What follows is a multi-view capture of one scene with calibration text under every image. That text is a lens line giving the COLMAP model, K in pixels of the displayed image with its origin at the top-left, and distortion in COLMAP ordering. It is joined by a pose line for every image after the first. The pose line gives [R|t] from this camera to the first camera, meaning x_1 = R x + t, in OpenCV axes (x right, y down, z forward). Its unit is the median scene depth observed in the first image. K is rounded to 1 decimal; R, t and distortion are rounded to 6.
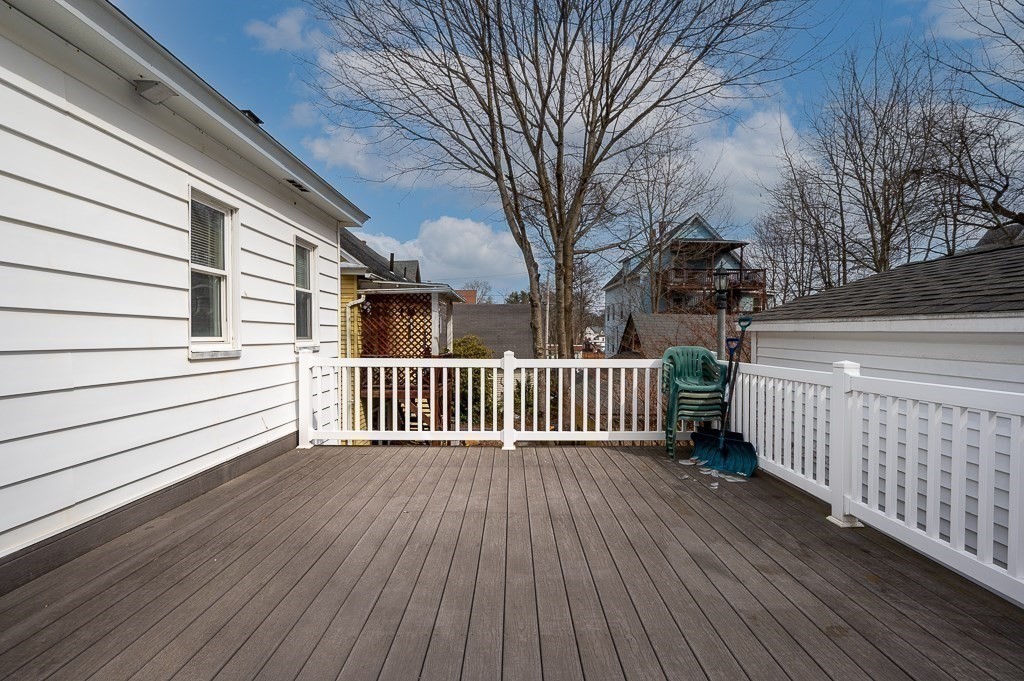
lens RADIAL K [[479.8, 0, 506.5], [0, 479.8, 341.6], [0, 0, 1]] dist [0.004197, -0.002172]
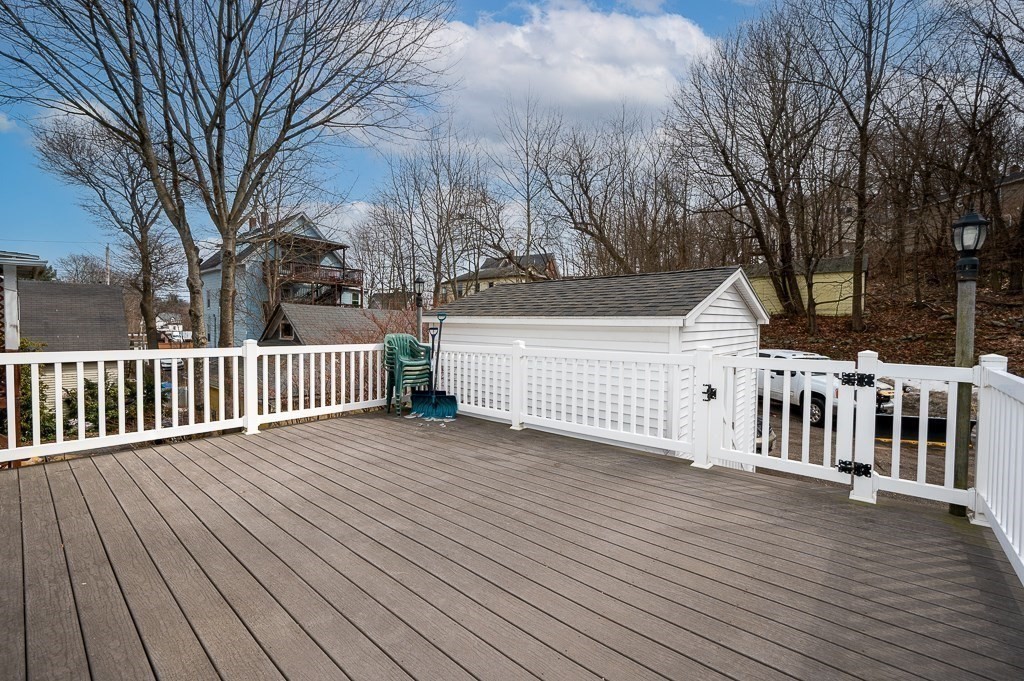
lens RADIAL K [[444.9, 0, 499.8], [0, 444.9, 342.0], [0, 0, 1]] dist [-0.002406, 0.000603]
pose [[0.664059, -0.023296, 0.747317, -0.453779], [0.002385, 0.999575, 0.029040, -0.002496], [-0.747676, -0.017502, 0.663833, -0.055777]]
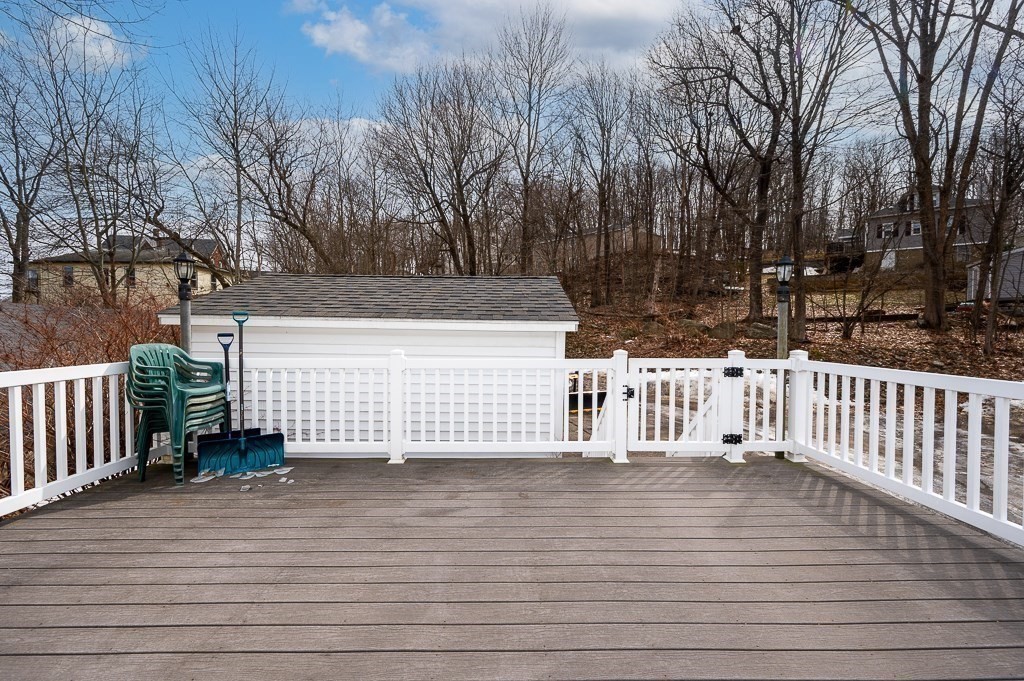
lens RADIAL K [[429.1, 0, 506.4], [0, 429.1, 341.4], [0, 0, 1]] dist [0.000732, -0.000377]
pose [[-0.030697, -0.029272, 0.999100, -0.438147], [0.004783, 0.999555, 0.029432, -0.015311], [-0.999517, 0.005682, -0.030543, 0.525609]]
